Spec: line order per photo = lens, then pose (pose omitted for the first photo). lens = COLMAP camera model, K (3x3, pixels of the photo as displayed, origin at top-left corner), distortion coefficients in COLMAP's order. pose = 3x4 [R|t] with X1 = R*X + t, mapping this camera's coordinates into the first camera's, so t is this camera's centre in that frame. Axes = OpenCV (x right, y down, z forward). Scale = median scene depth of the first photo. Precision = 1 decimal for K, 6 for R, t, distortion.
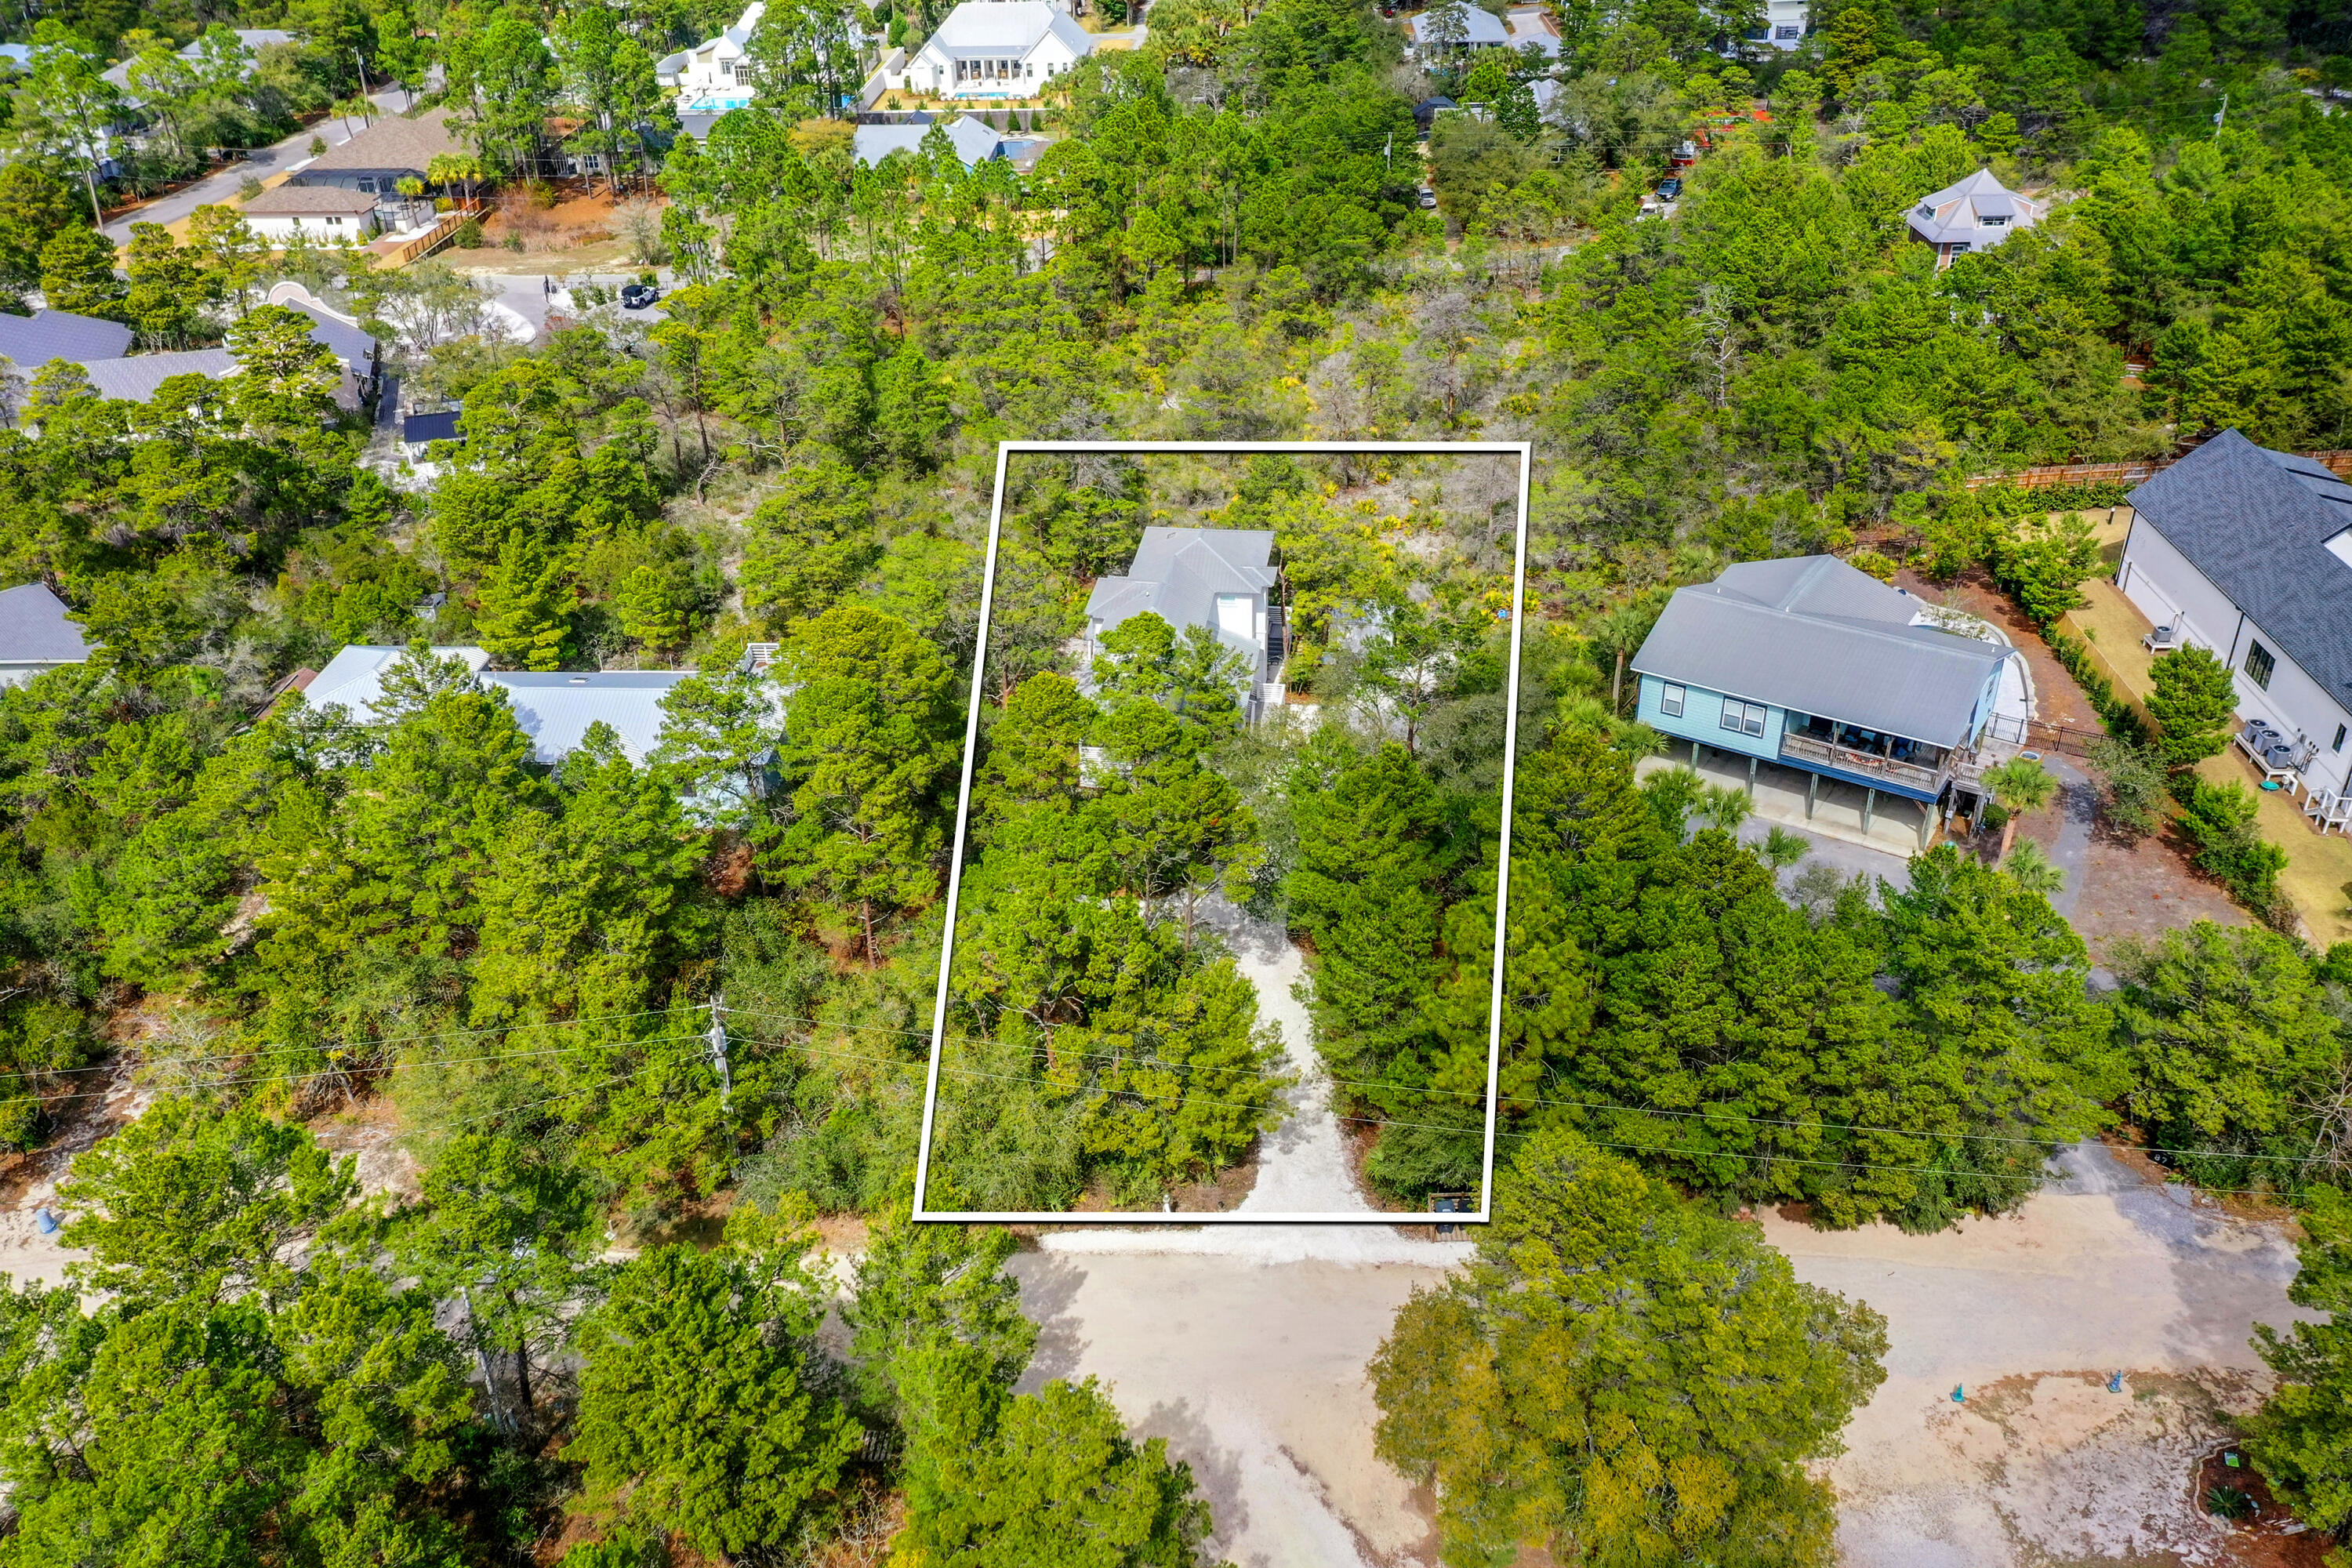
lens RADIAL K [[1956.5, 0, 1183.1], [0, 1956.5, 780.4], [0, 0, 1]] dist [0.012300, -0.002849]
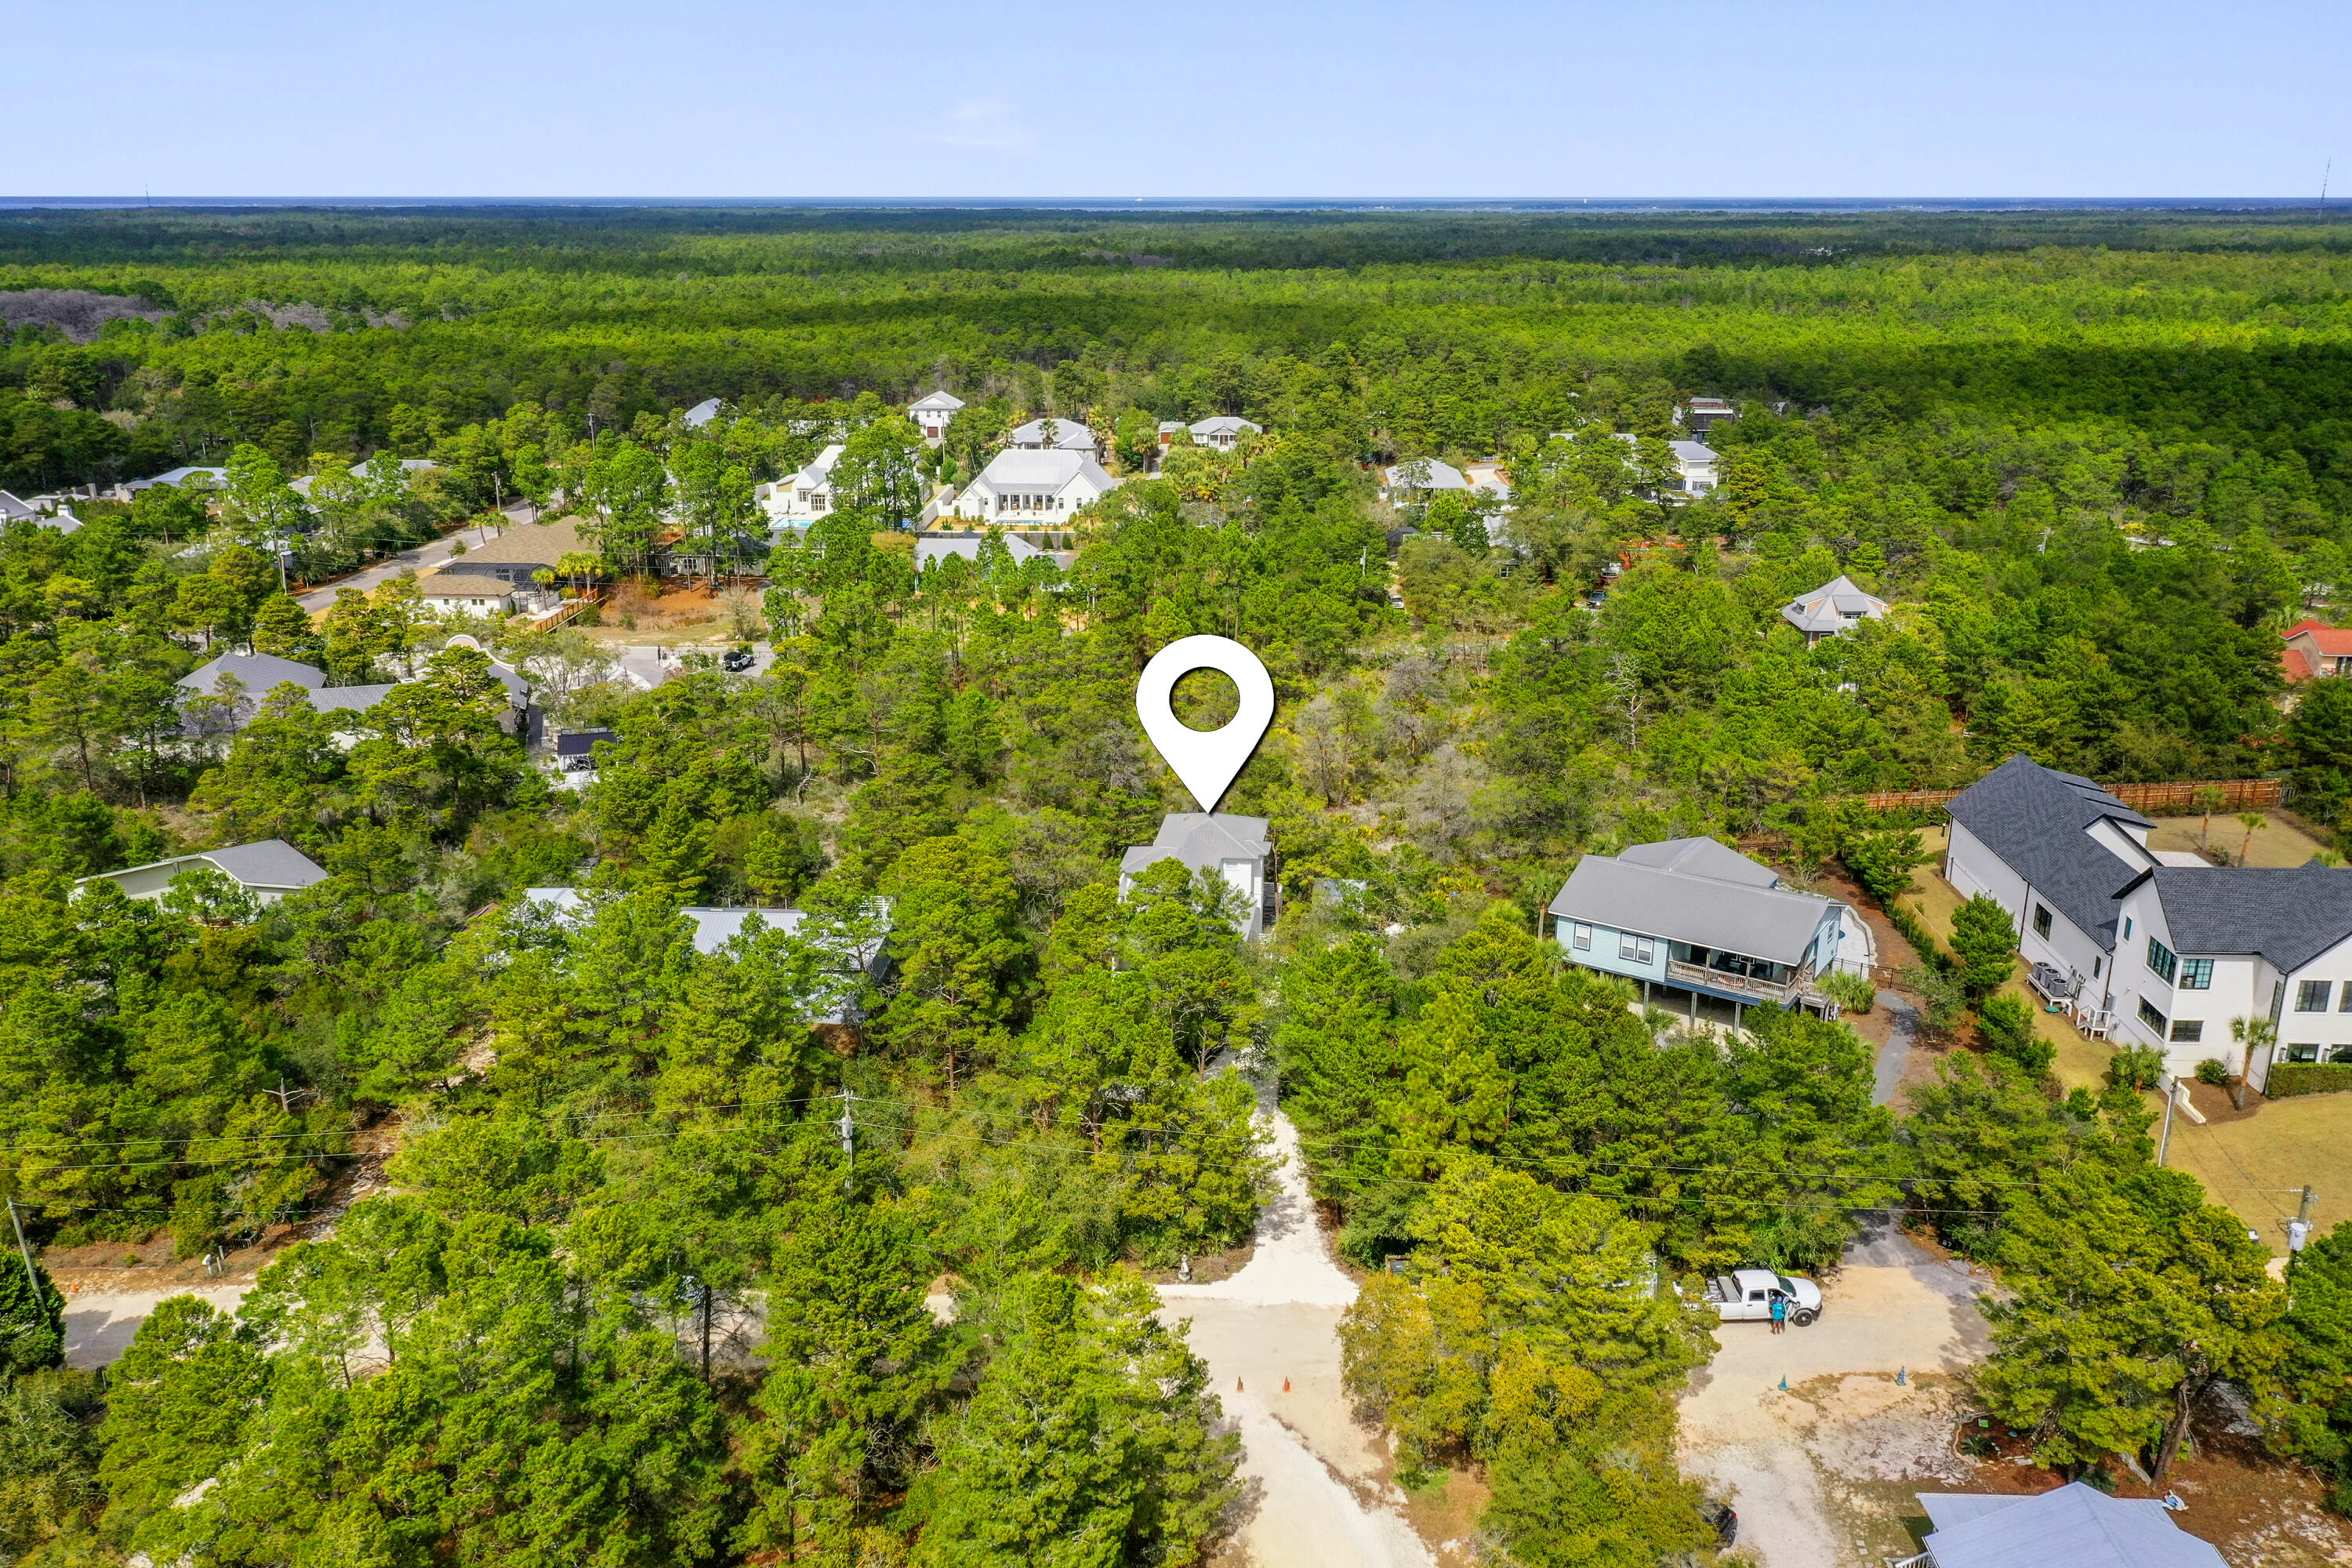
lens RADIAL K [[1956.5, 0, 1183.1], [0, 1956.5, 780.4], [0, 0, 1]] dist [0.012300, -0.002849]
pose [[0.999791, 0.019931, 0.004452, -0.013271], [-0.018412, 0.974019, -0.225717, 0.122724], [-0.008835, 0.225588, 0.974183, -0.208871]]
